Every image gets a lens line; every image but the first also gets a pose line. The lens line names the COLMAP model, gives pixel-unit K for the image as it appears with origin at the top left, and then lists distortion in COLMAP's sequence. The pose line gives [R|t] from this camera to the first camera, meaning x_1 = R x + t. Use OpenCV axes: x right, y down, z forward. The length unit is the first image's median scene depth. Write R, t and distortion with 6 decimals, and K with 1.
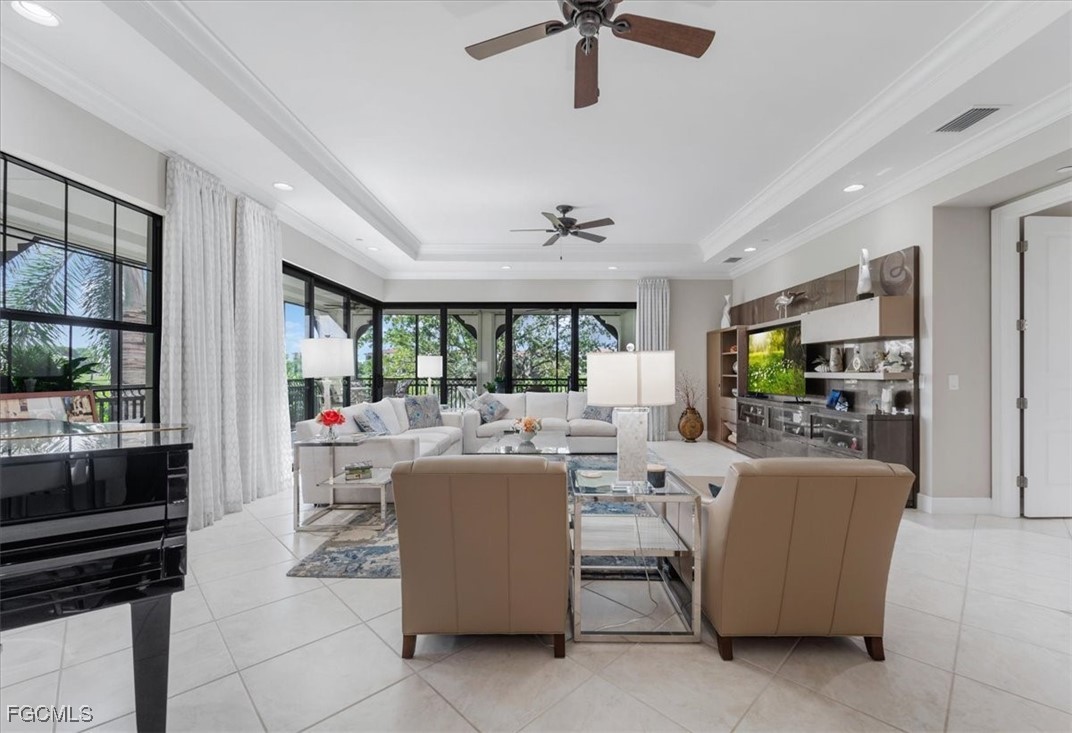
lens RADIAL K [[449.4, 0, 538.8], [0, 449.4, 369.9], [0, 0, 1]] dist [0.000739, -0.007324]
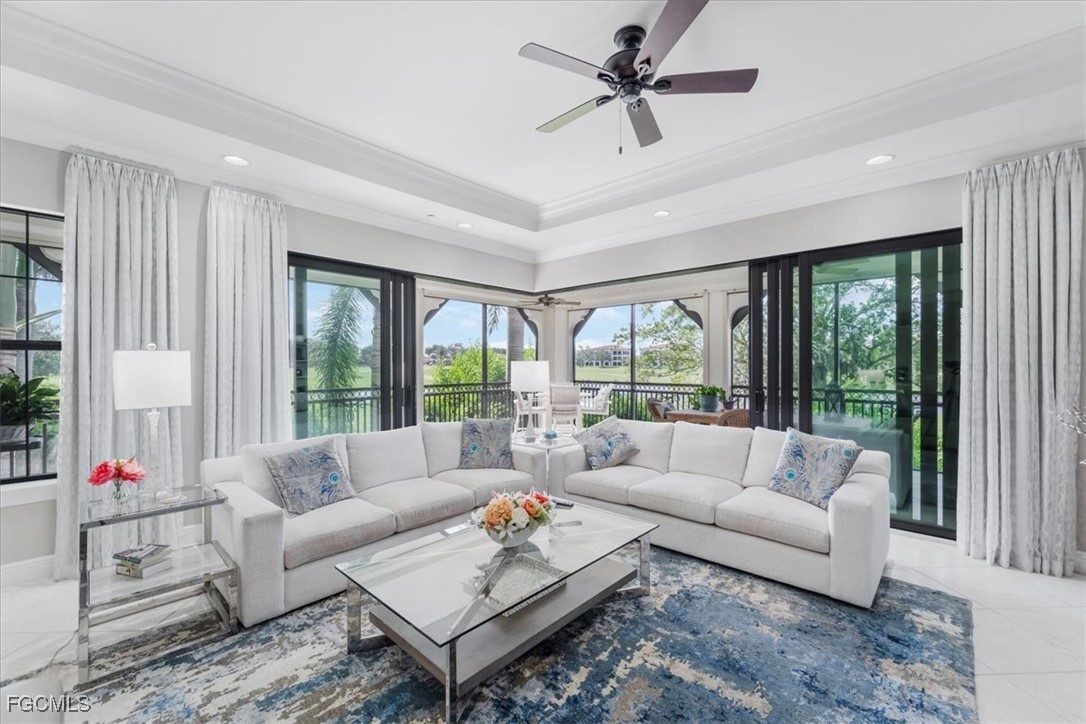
lens RADIAL K [[440.6, 0, 541.8], [0, 440.6, 367.8], [0, 0, 1]] dist [-0.001533, -0.000193]
pose [[0.740648, 0.002561, -0.671888, 0.325124], [0.005770, 0.999932, 0.010172, -0.037341], [0.671869, -0.011411, 0.740583, 0.687920]]
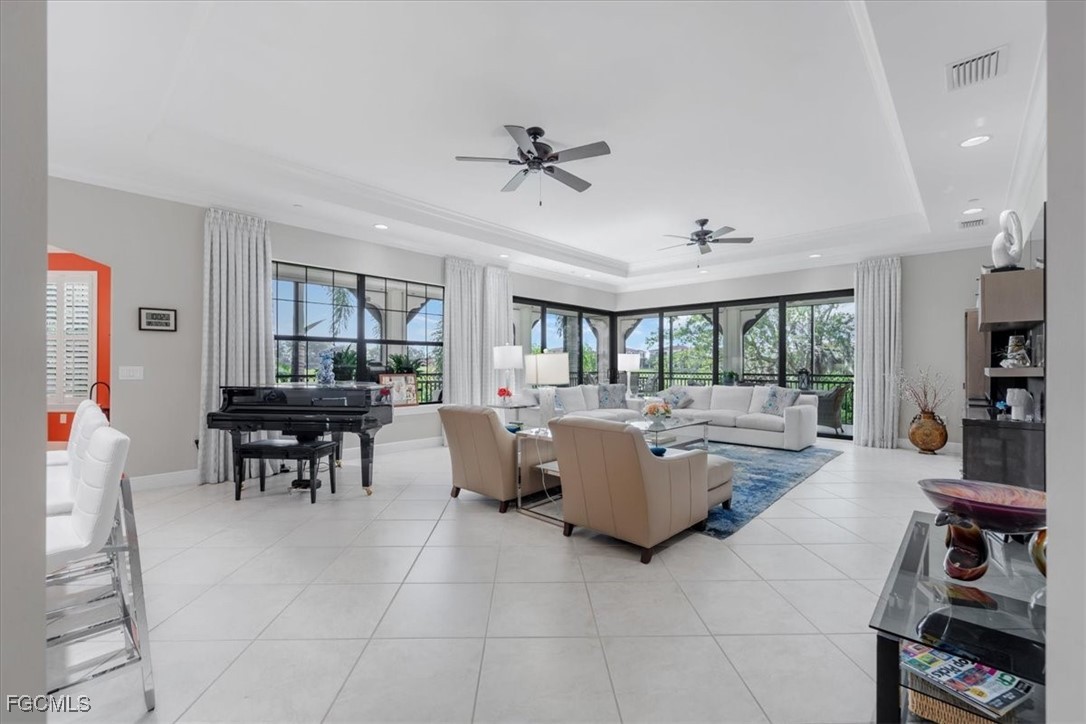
lens RADIAL K [[455.3, 0, 535.0], [0, 455.3, 361.8], [0, 0, 1]] dist [-0.001436, -0.000174]
pose [[0.725518, -0.004595, -0.688187, 0.609137], [-0.000306, 0.999975, -0.007000, 0.001009], [0.688203, 0.005290, 0.725499, -0.136791]]
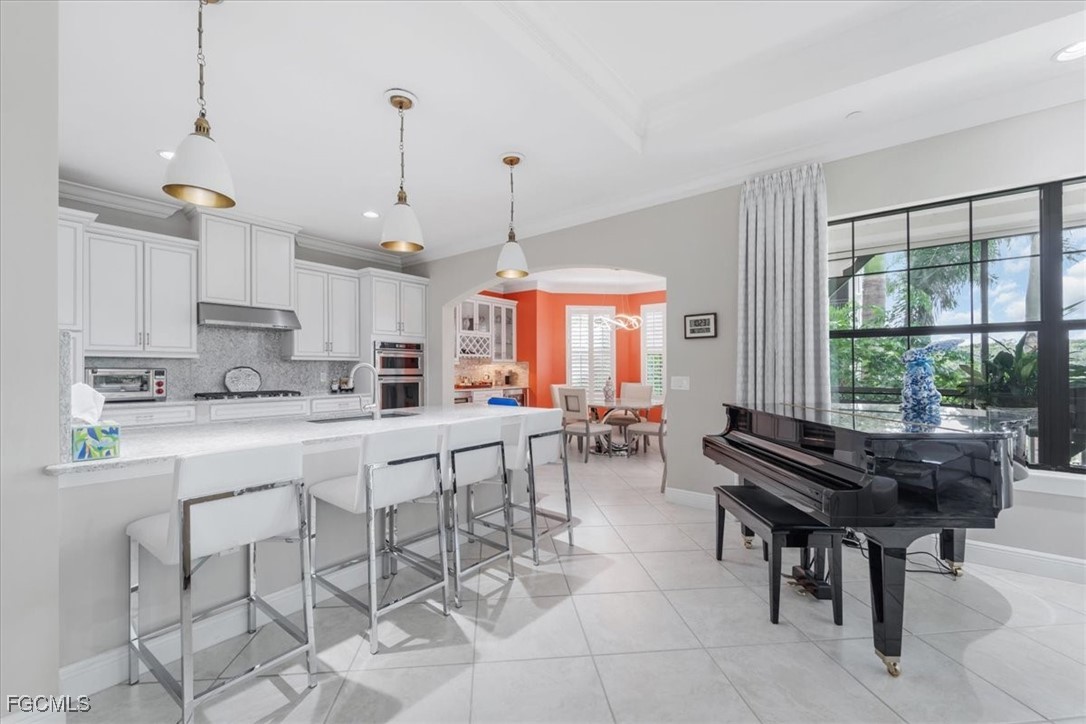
lens RADIAL K [[440.6, 0, 541.8], [0, 440.6, 367.8], [0, 0, 1]] dist [-0.001533, -0.000193]
pose [[-0.619485, -0.003895, -0.784999, 0.243787], [0.001119, 0.999982, -0.005844, -0.008341], [0.785008, -0.004499, -0.619470, 0.288338]]
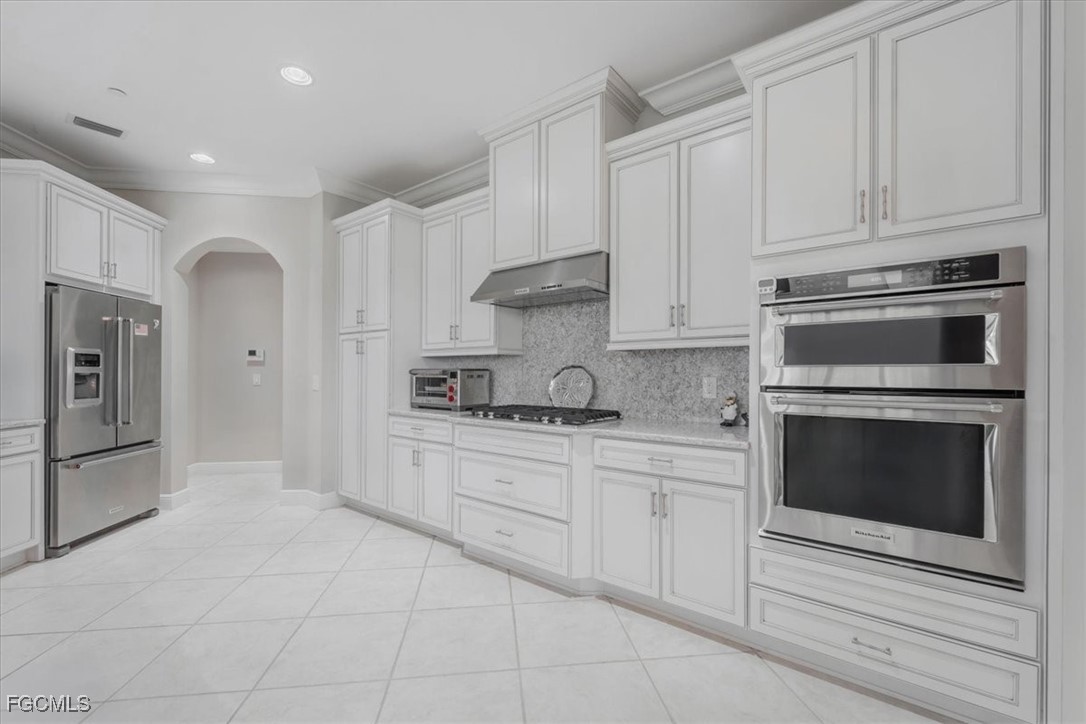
lens RADIAL K [[440.6, 0, 541.8], [0, 440.6, 367.8], [0, 0, 1]] dist [-0.001533, -0.000193]
pose [[-0.794794, 0.004925, 0.606859, -0.503413], [-0.002467, 0.999933, -0.011346, -0.007486], [-0.606874, -0.010515, -0.794729, -0.403774]]
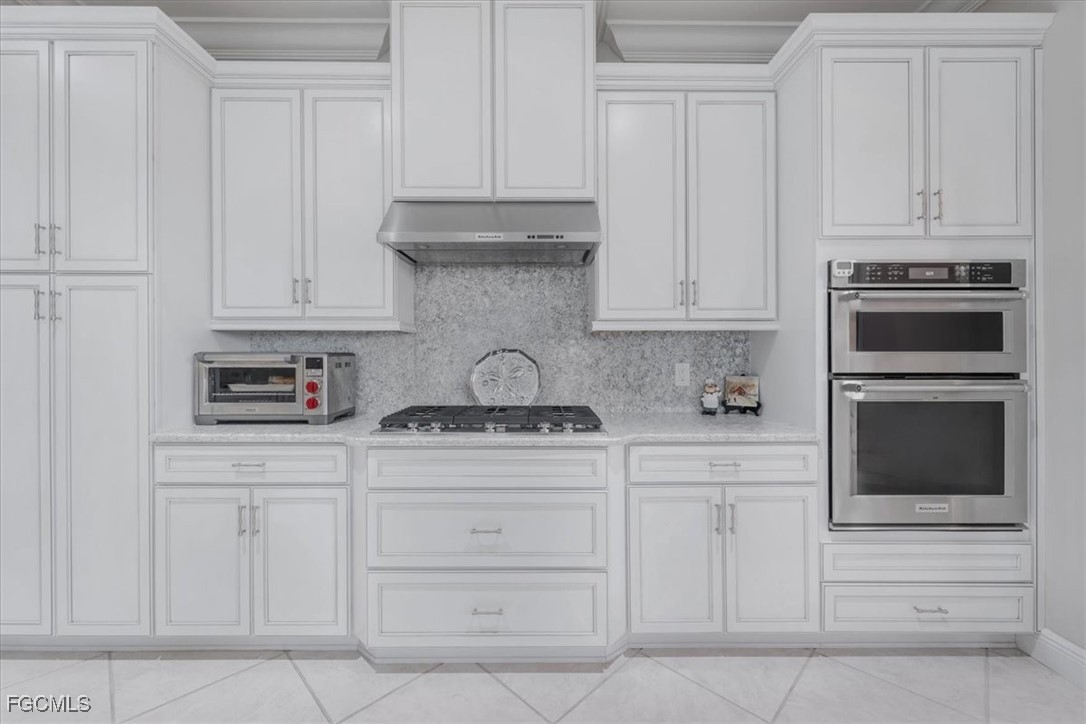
lens RADIAL K [[441.6, 0, 539.1], [0, 441.6, 354.8], [0, 0, 1]] dist [-0.000146, -0.000185]
pose [[-0.999931, -0.000988, -0.011714, -0.177179], [-0.000941, 0.999991, -0.004056, -0.009885], [0.011718, -0.004045, -0.999923, -0.460220]]
